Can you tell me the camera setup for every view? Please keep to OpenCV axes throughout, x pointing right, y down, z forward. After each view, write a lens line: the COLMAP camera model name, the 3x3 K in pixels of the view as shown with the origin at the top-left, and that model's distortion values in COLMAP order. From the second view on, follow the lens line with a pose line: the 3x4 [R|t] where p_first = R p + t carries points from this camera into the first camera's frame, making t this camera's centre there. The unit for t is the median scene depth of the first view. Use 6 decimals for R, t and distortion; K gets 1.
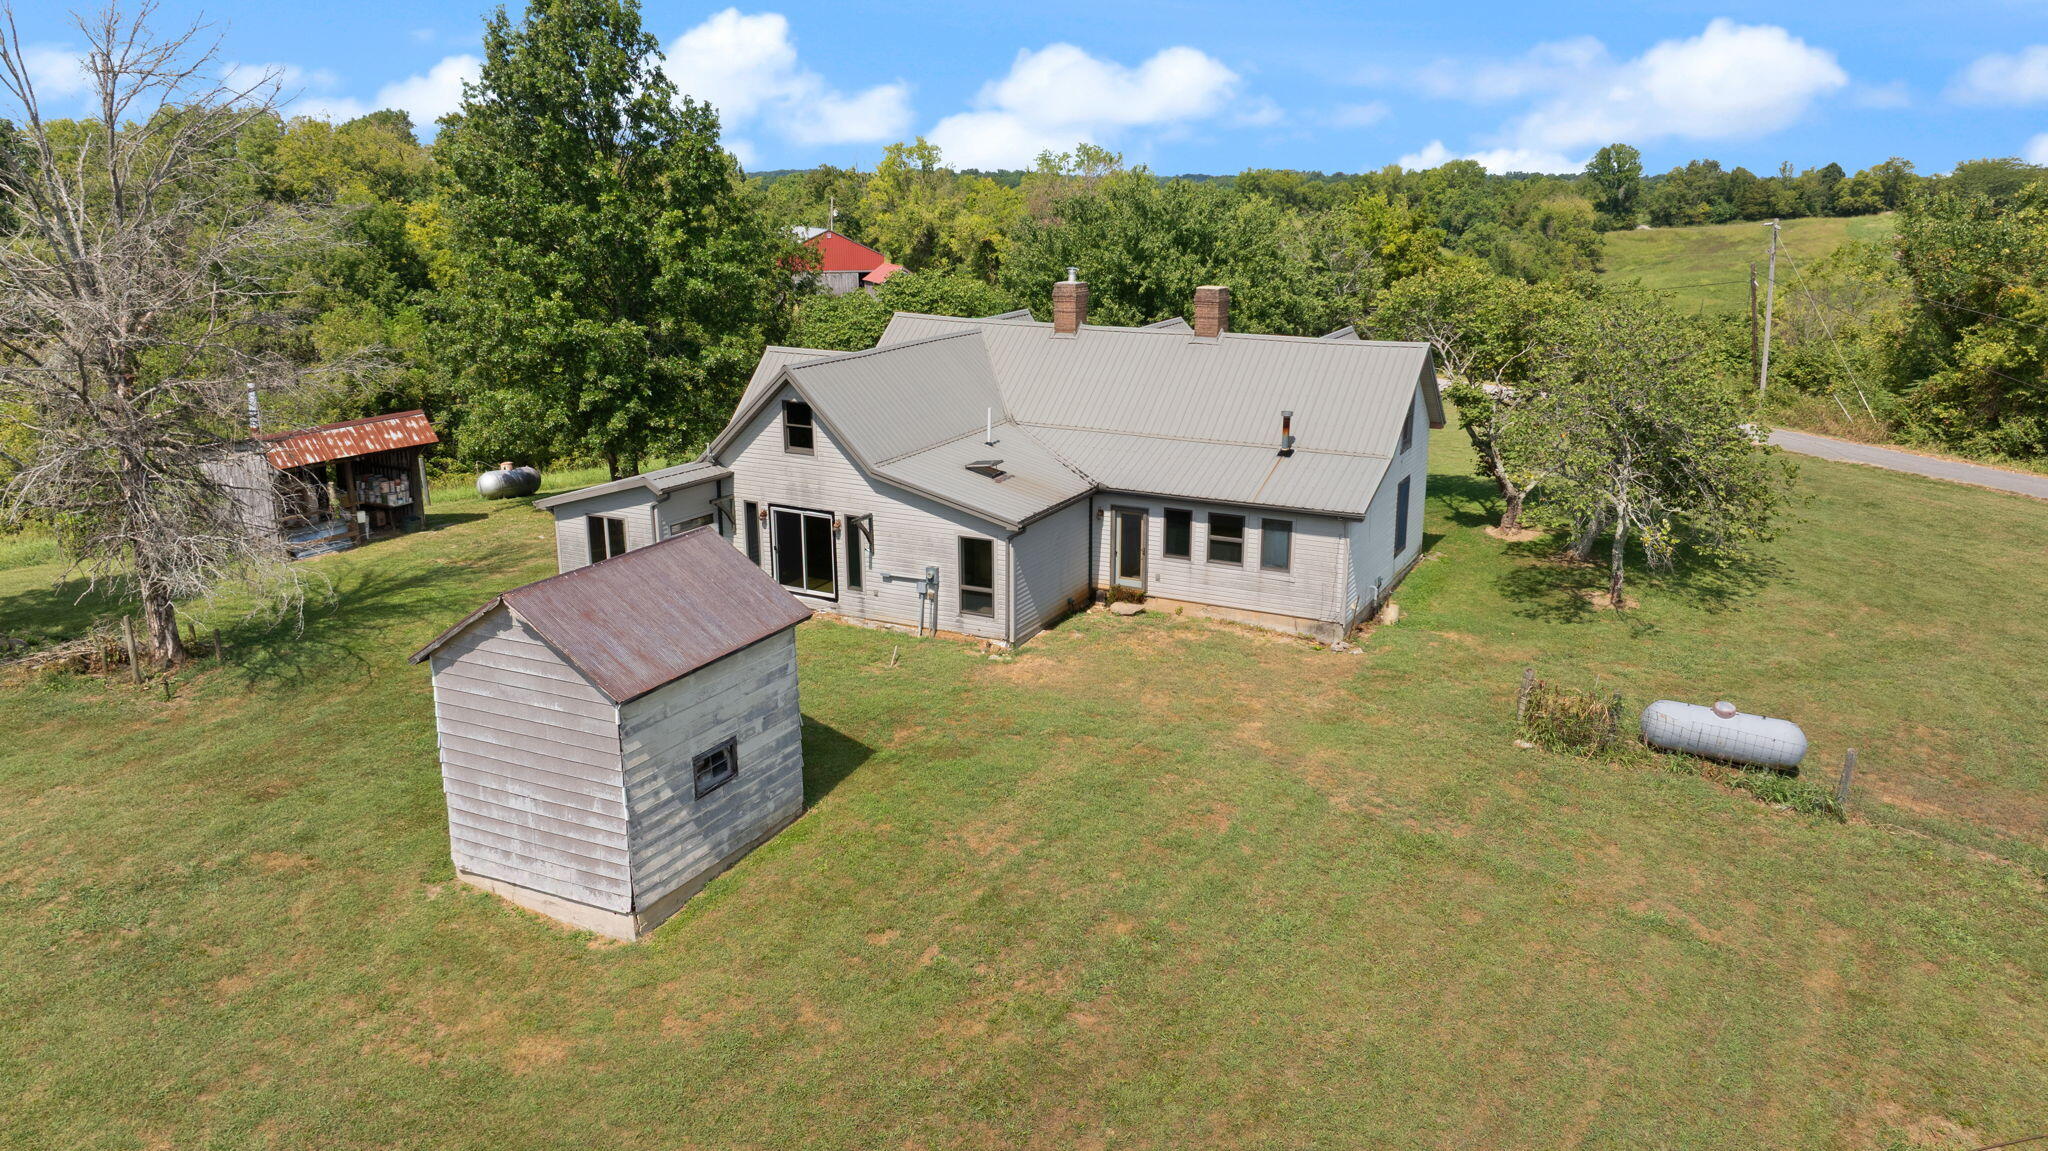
lens RADIAL K [[1454.0, 0, 1032.9], [0, 1454.0, 592.7], [0, 0, 1]] dist [-0.039057, 0.043756]
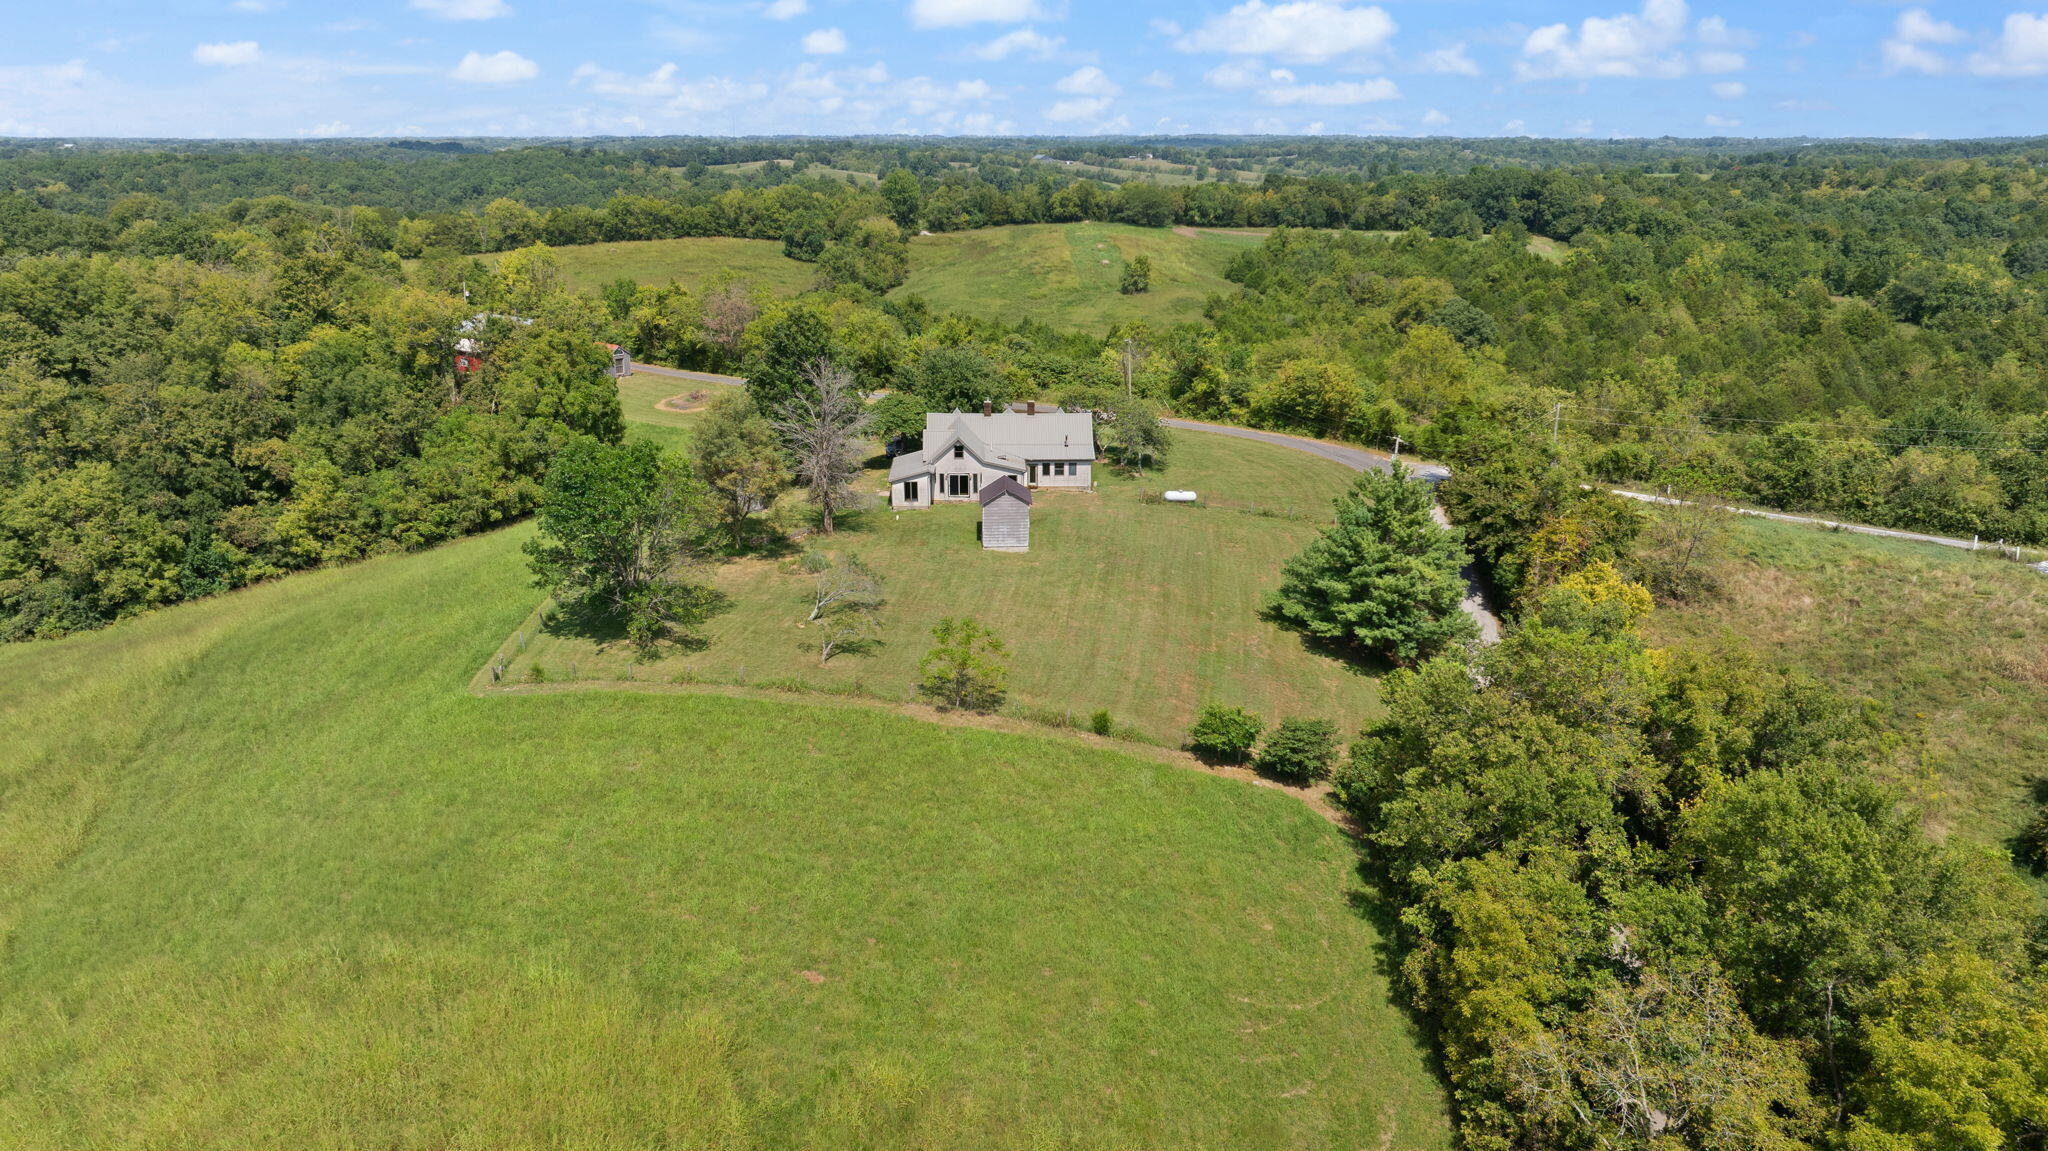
lens RADIAL K [[1454.0, 0, 1035.4], [0, 1454.0, 567.1], [0, 0, 1]] dist [-0.039057, 0.043756]
pose [[0.871076, -0.141350, 0.470369, -1.777563], [0.135940, 0.989664, 0.045656, 0.036306], [-0.471961, 0.024172, 0.881288, -2.383501]]
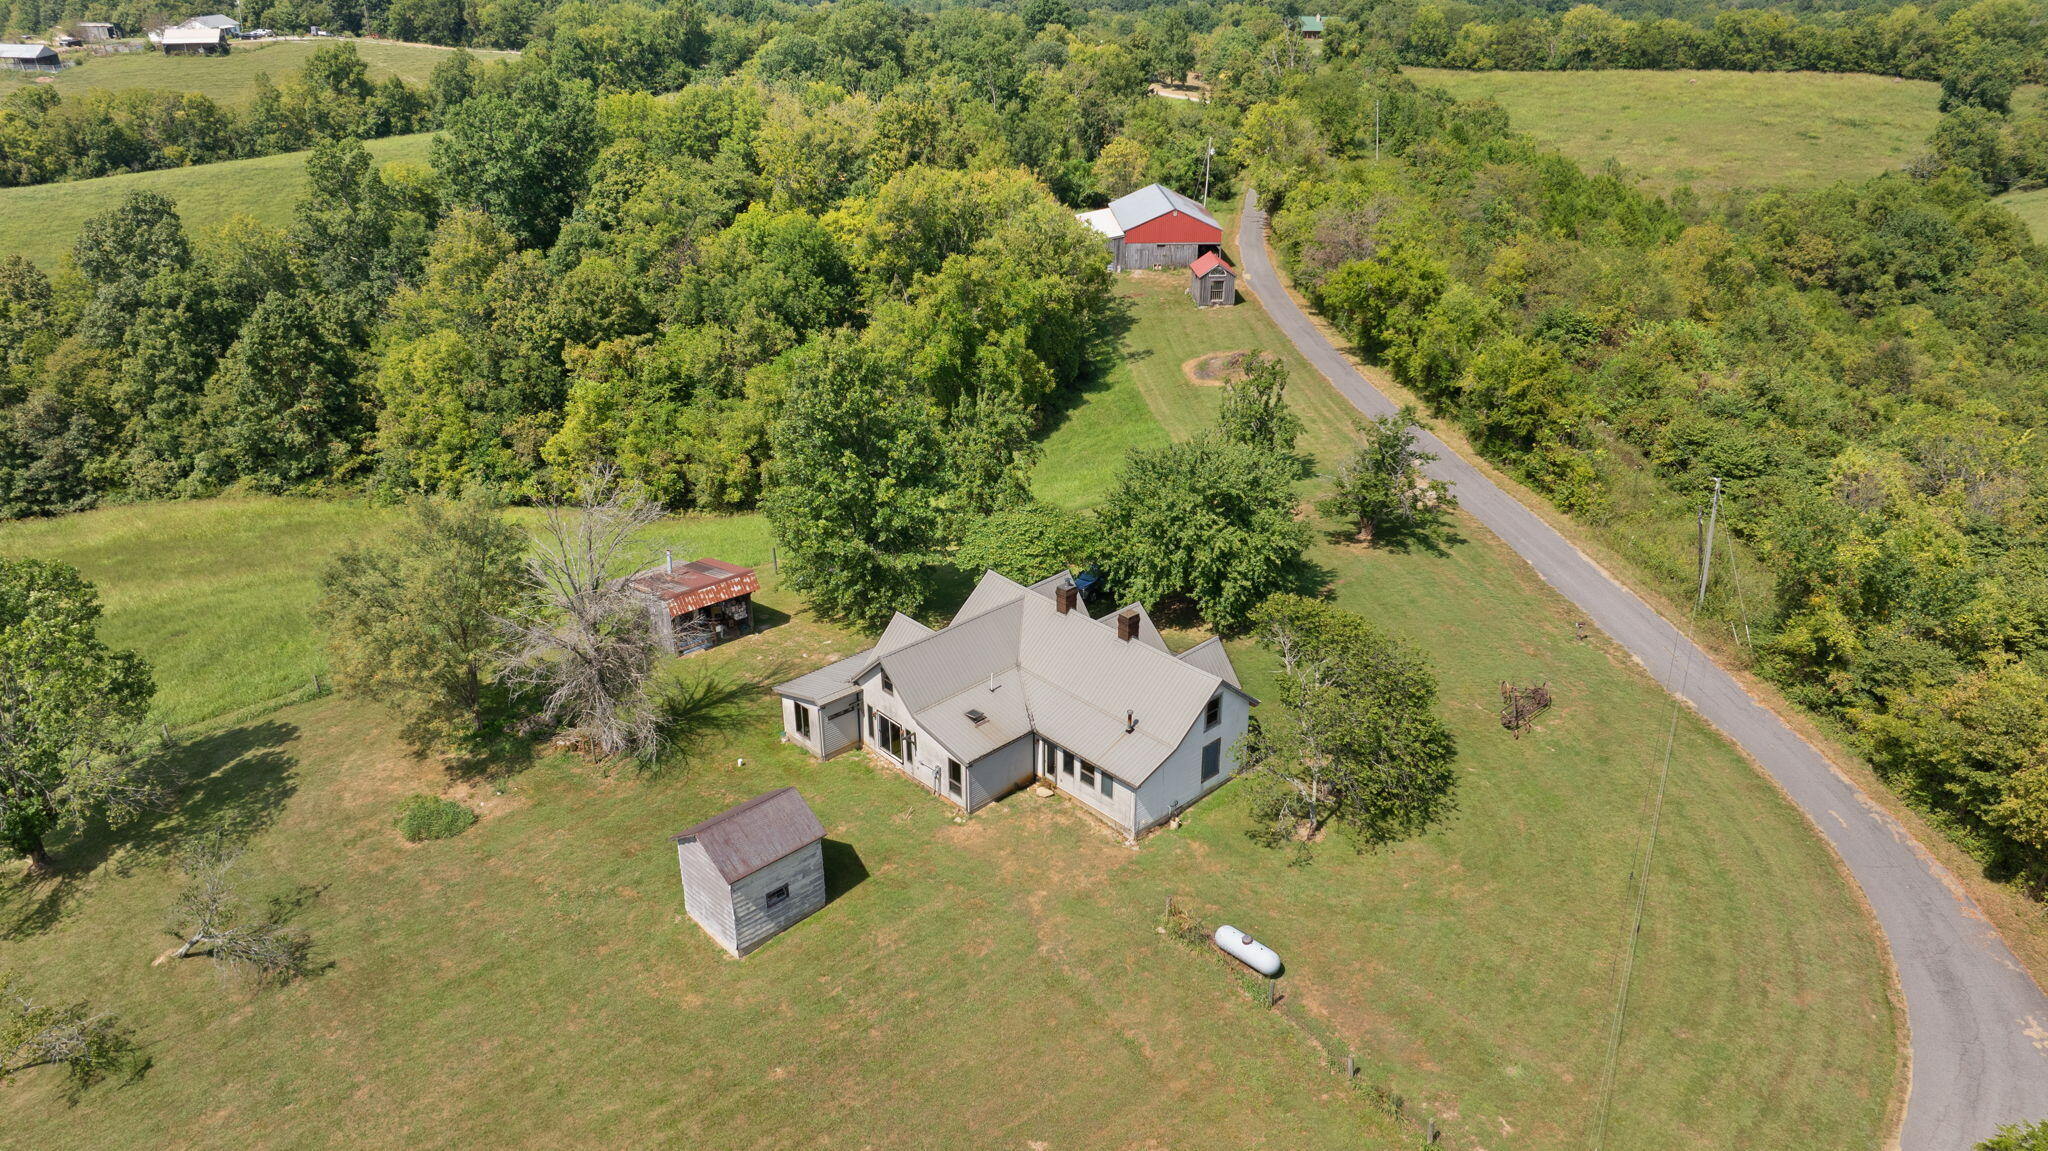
lens RADIAL K [[1454.0, 0, 1025.8], [0, 1454.0, 571.6], [0, 0, 1]] dist [-0.039057, 0.043756]
pose [[0.942208, 0.138824, -0.304913, 0.594733], [-0.089488, 0.981327, 0.170265, -0.609141], [0.322856, -0.133139, 0.937037, -0.778441]]
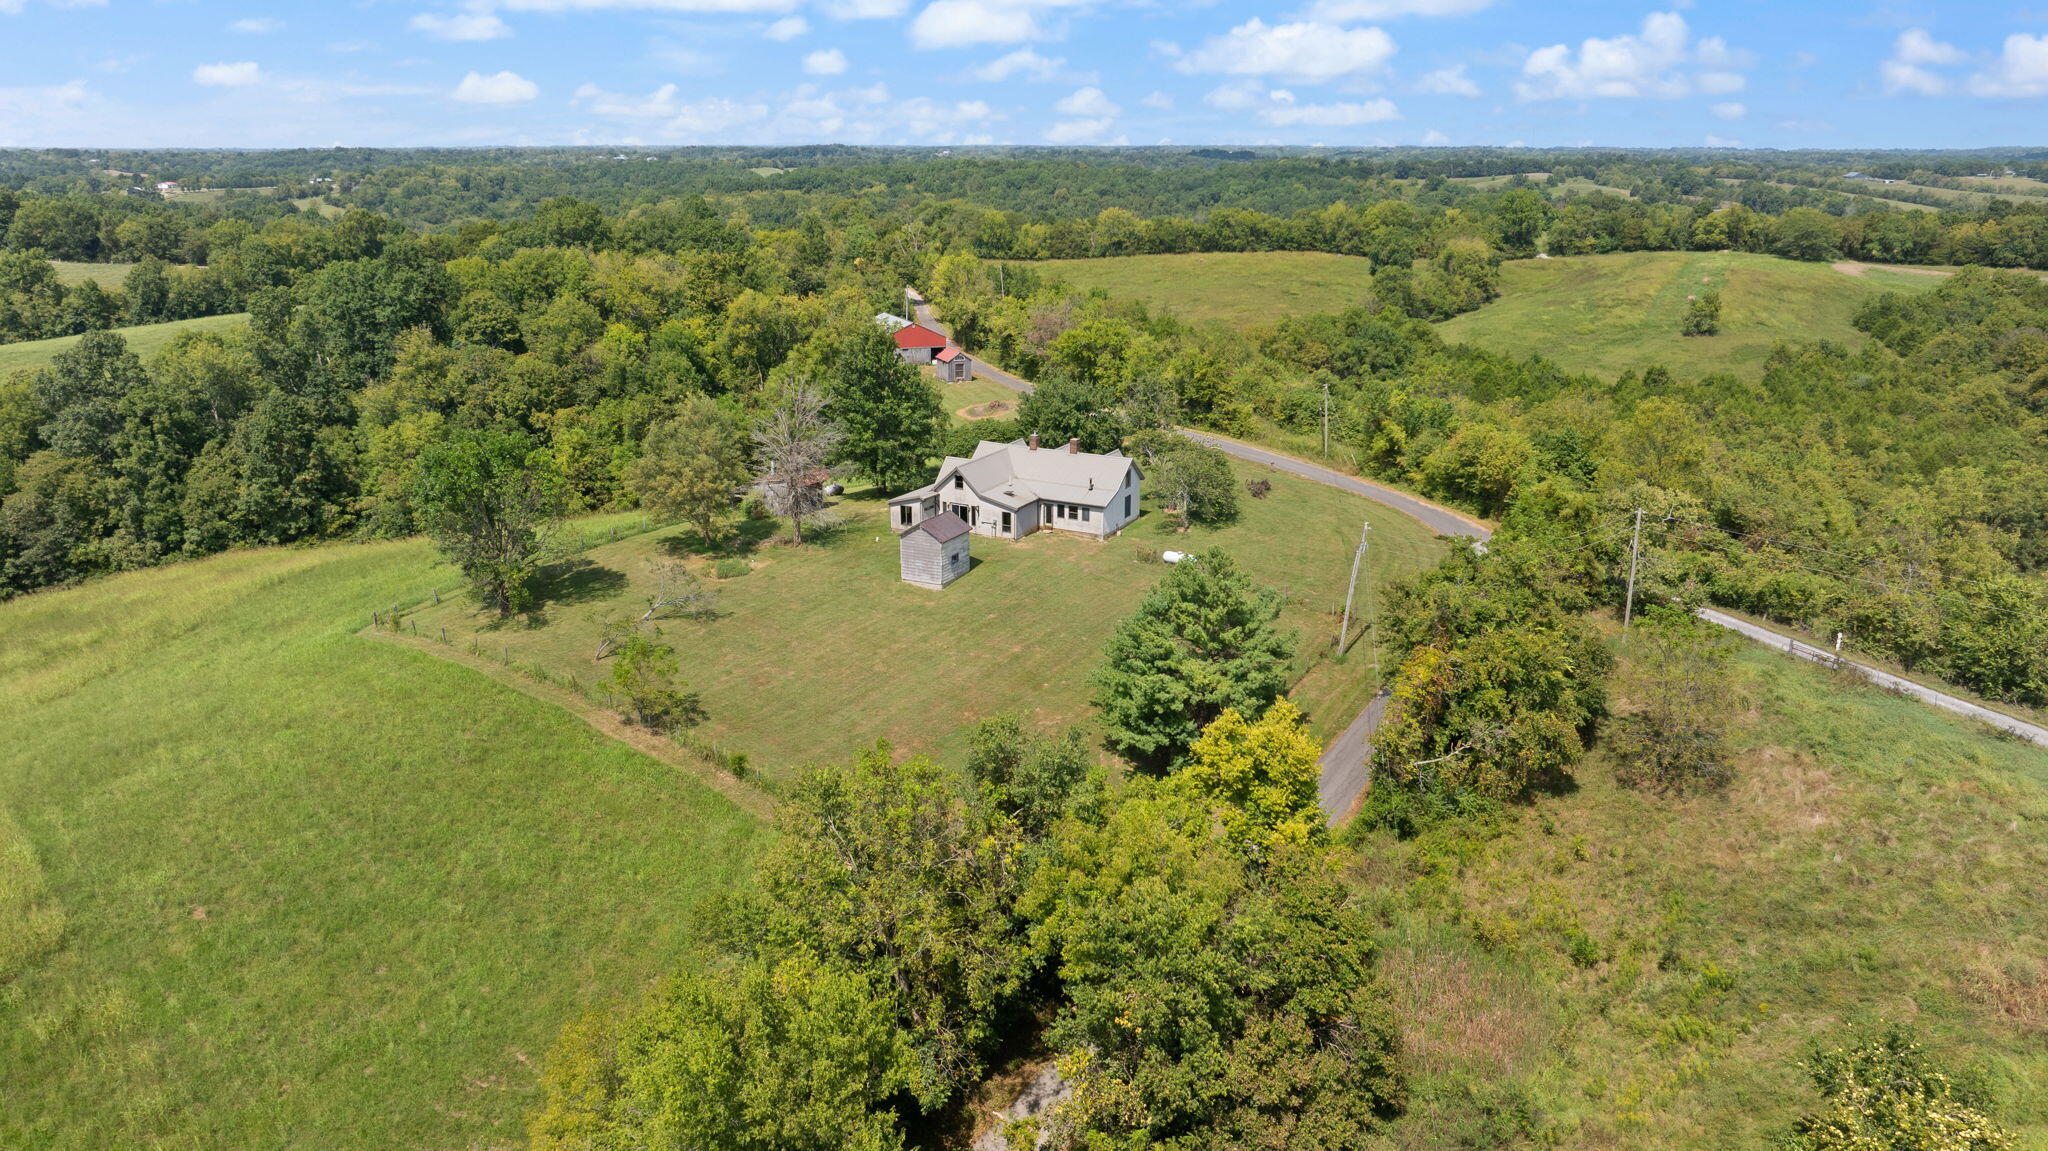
lens RADIAL K [[1454.0, 0, 1028.0], [0, 1454.0, 570.8], [0, 0, 1]] dist [-0.039057, 0.043756]
pose [[0.999855, 0.004408, -0.016451, 0.077212], [-0.004288, 0.999964, 0.007290, 0.084342], [0.016482, -0.007218, 0.999838, -2.689201]]
